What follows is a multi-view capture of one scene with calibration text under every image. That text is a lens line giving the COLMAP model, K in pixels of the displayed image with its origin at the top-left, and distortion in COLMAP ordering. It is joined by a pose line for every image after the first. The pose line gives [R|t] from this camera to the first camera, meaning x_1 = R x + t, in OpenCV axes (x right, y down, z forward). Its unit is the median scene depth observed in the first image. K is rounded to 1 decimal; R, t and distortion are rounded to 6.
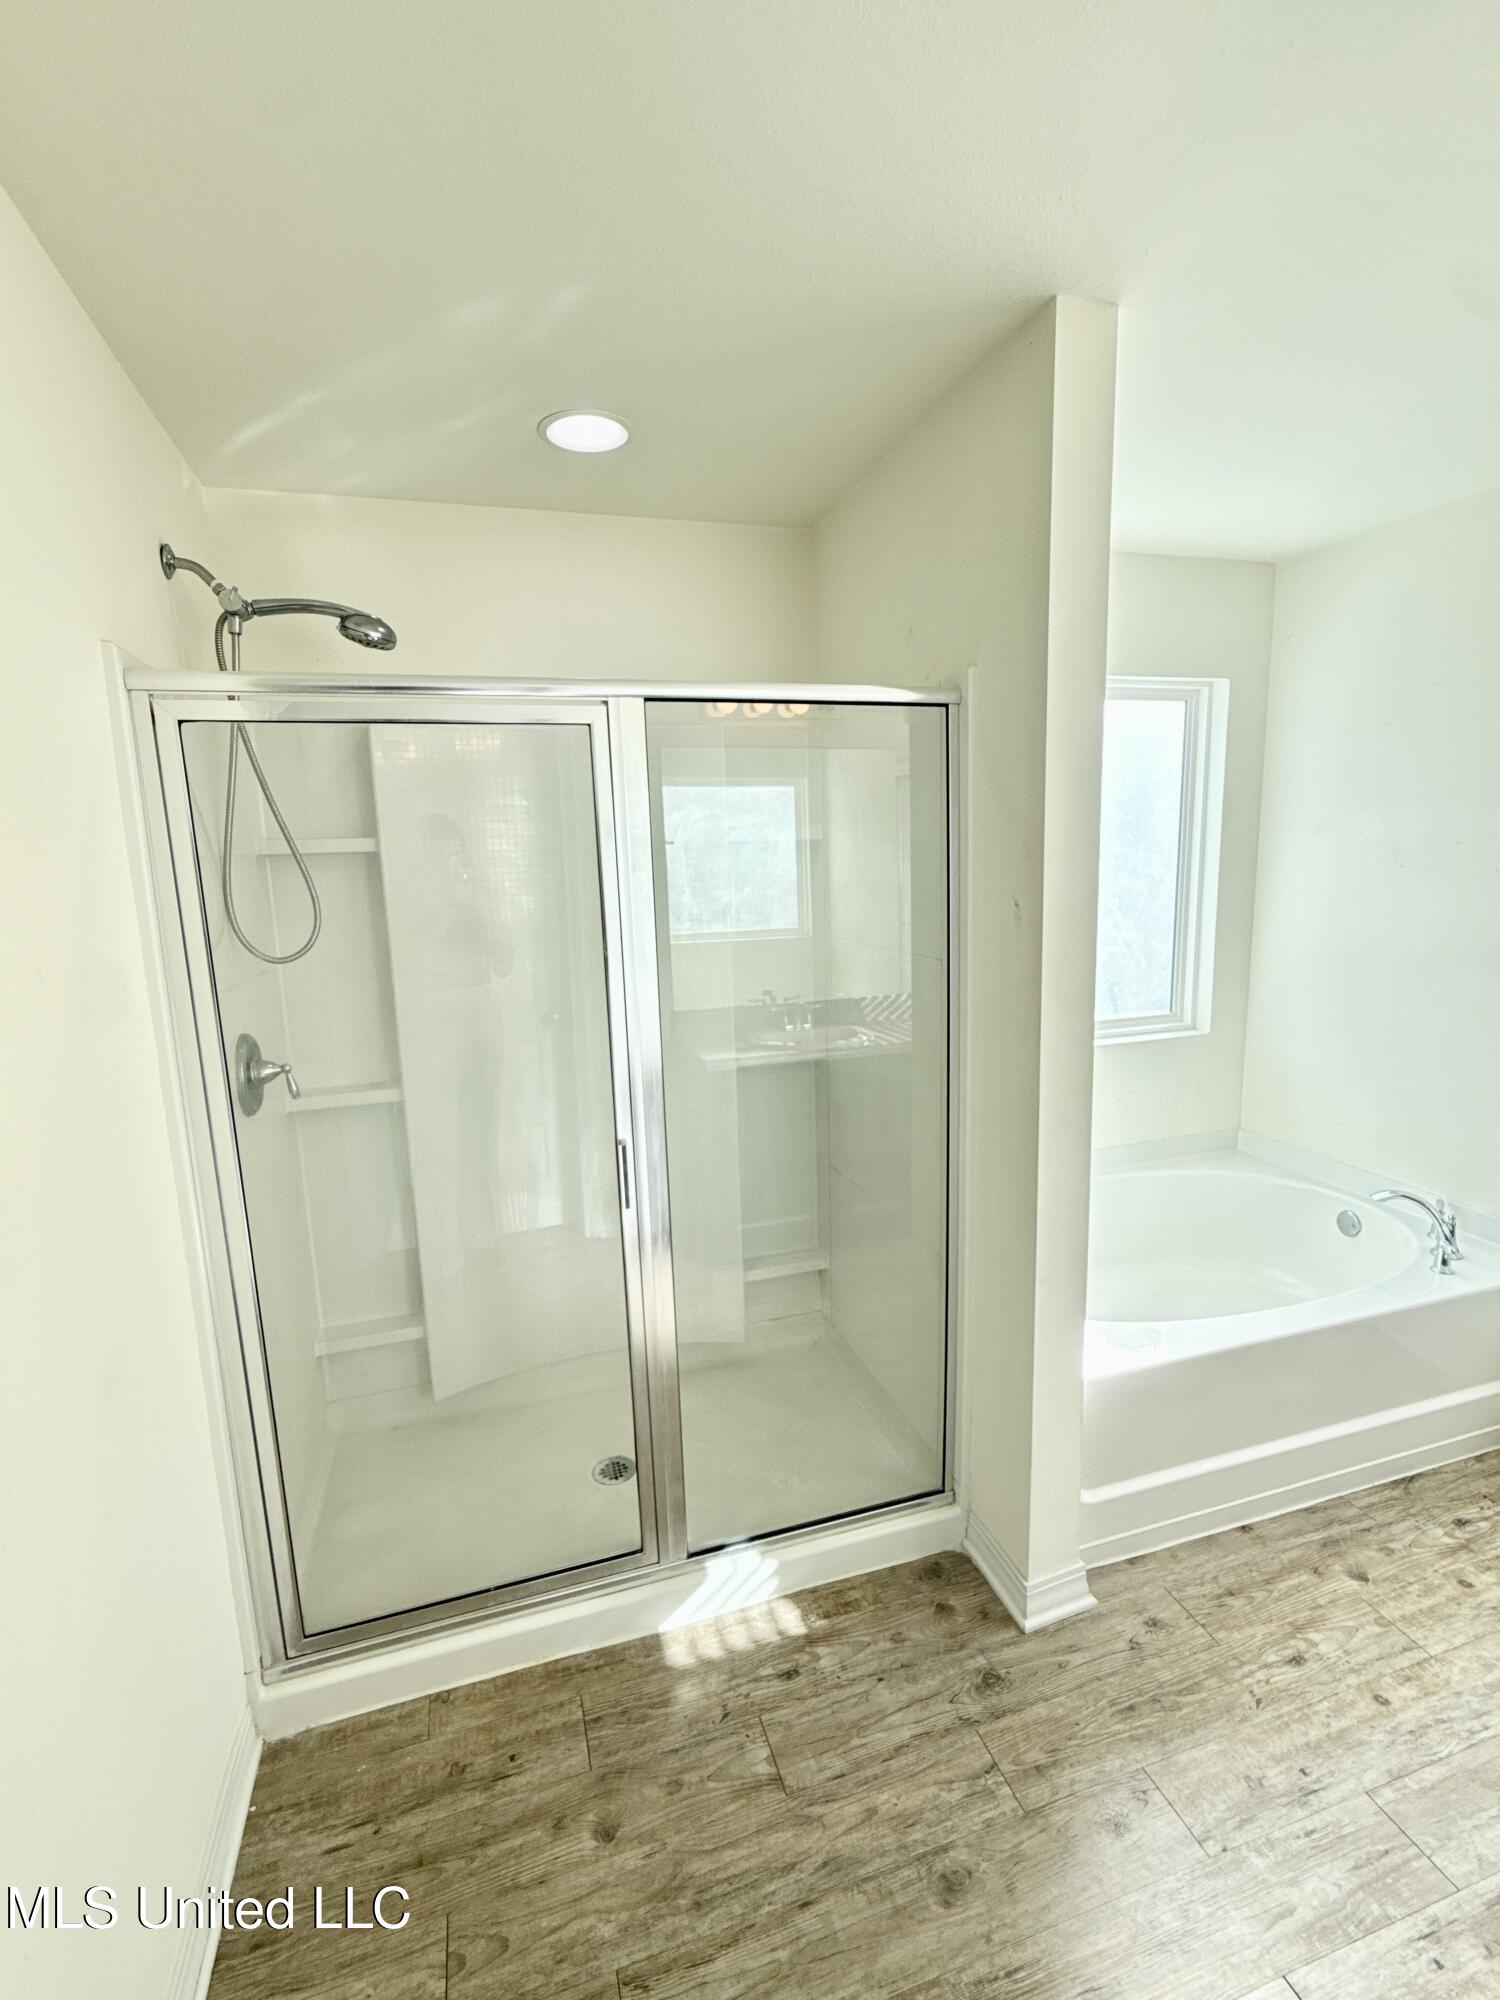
lens RADIAL K [[908.3, 0, 751.8], [0, 908.3, 1002.7], [0, 0, 1]] dist [0.002906, -0.001023]
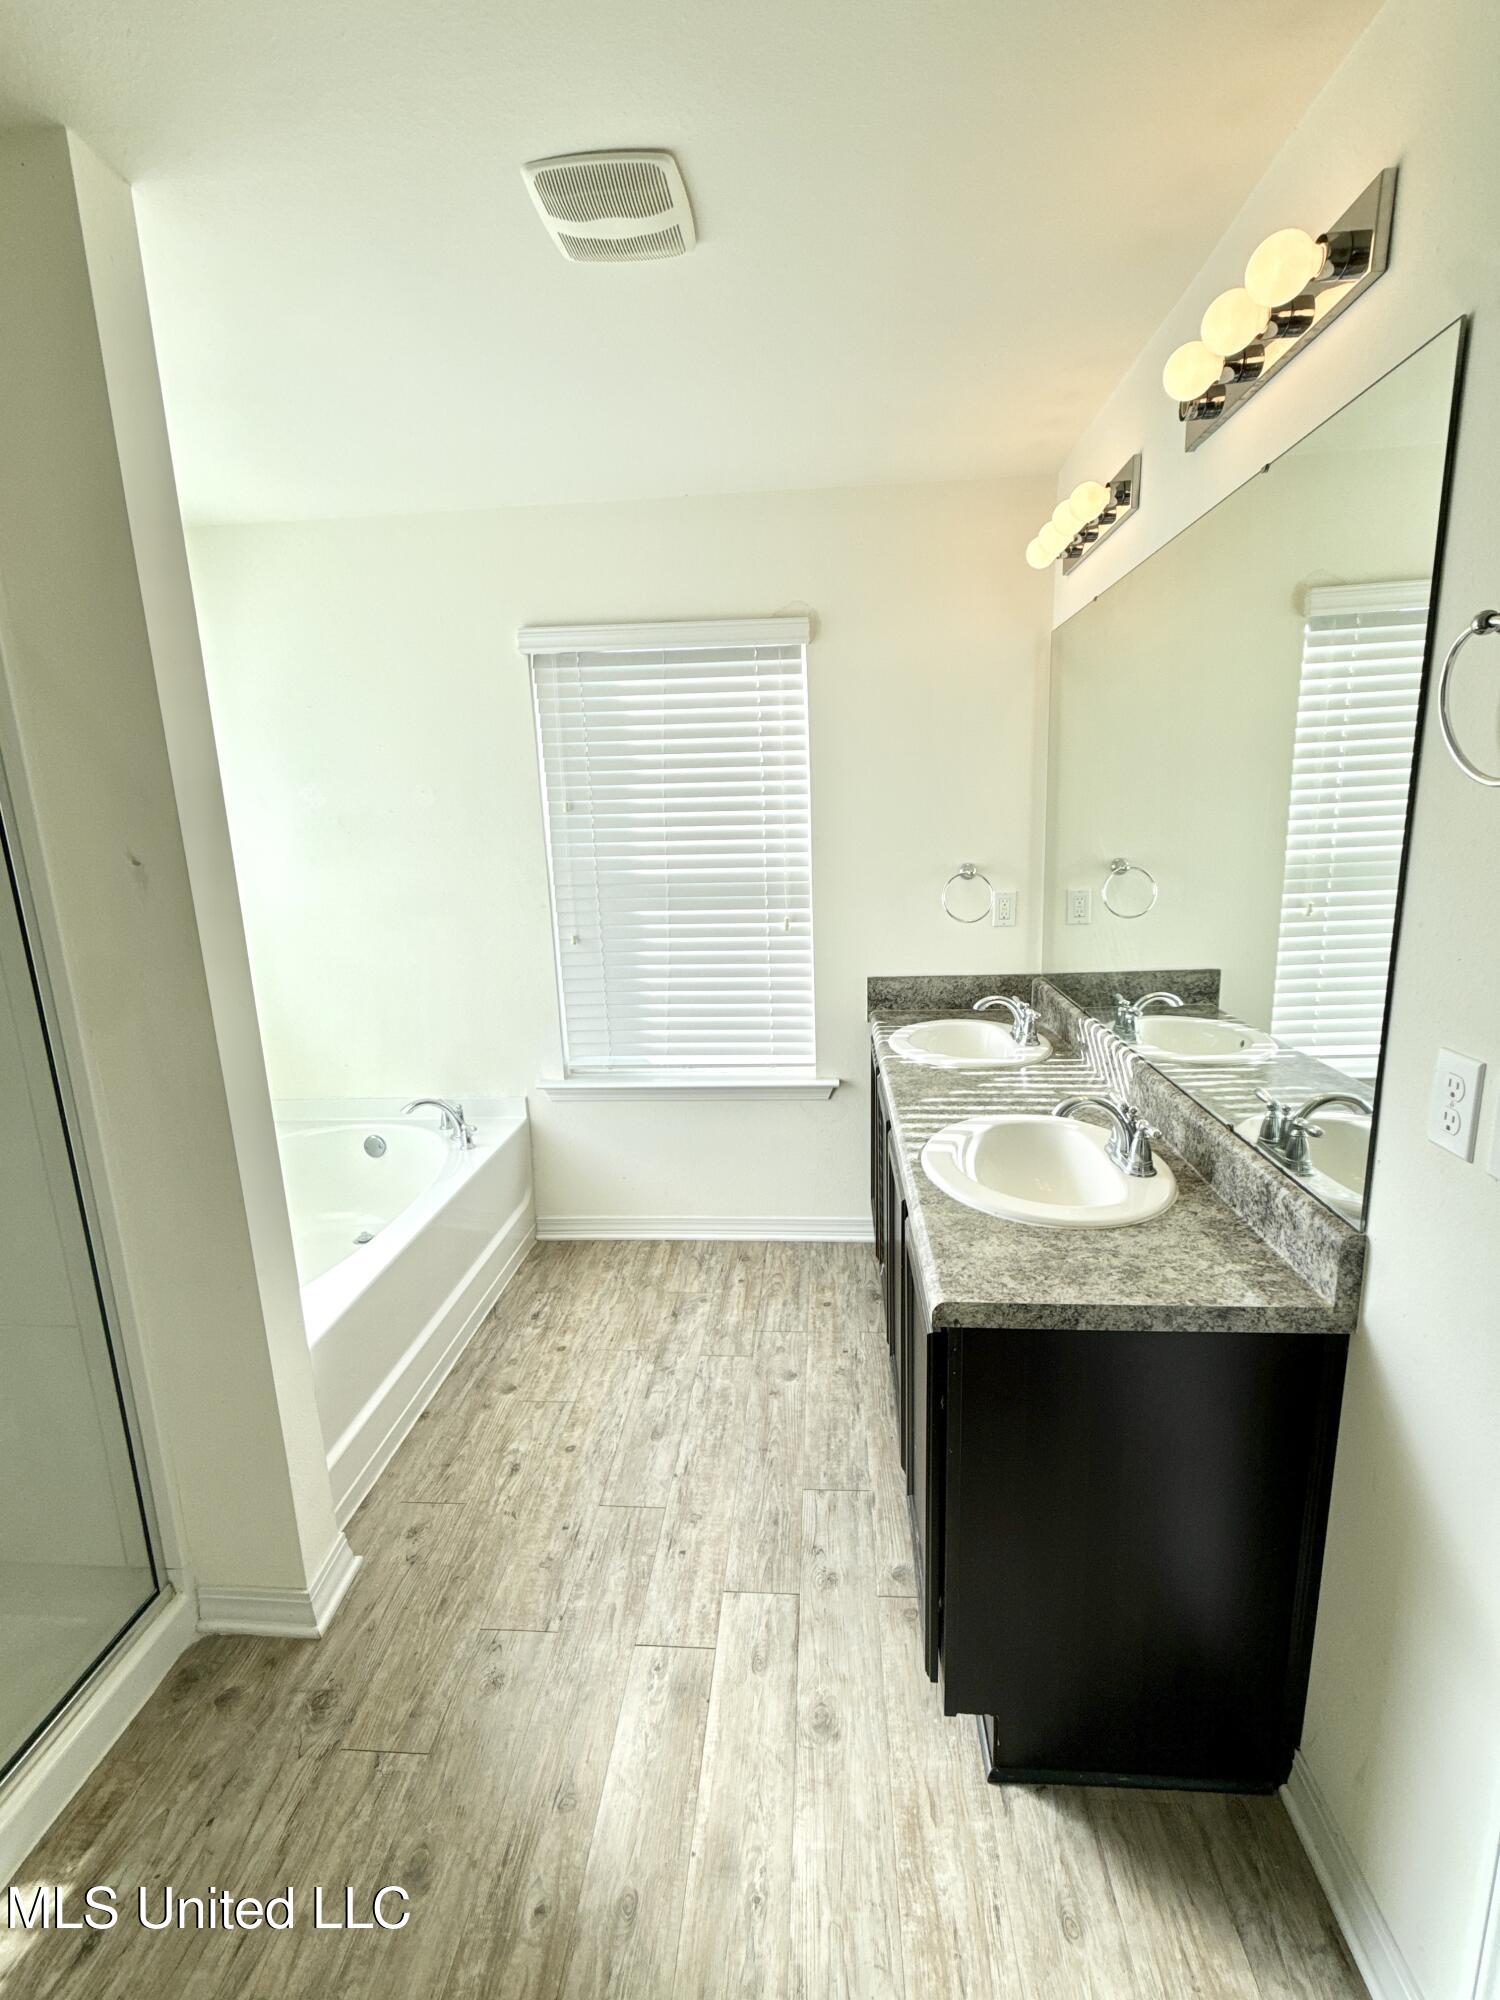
lens RADIAL K [[908.3, 0, 751.8], [0, 908.3, 1002.7], [0, 0, 1]] dist [0.002906, -0.001023]
pose [[0.363363, -0.174066, 0.915242, -0.289878], [0.168668, 0.978448, 0.119124, 0.014984], [-0.916252, 0.111087, 0.384892, 0.161697]]
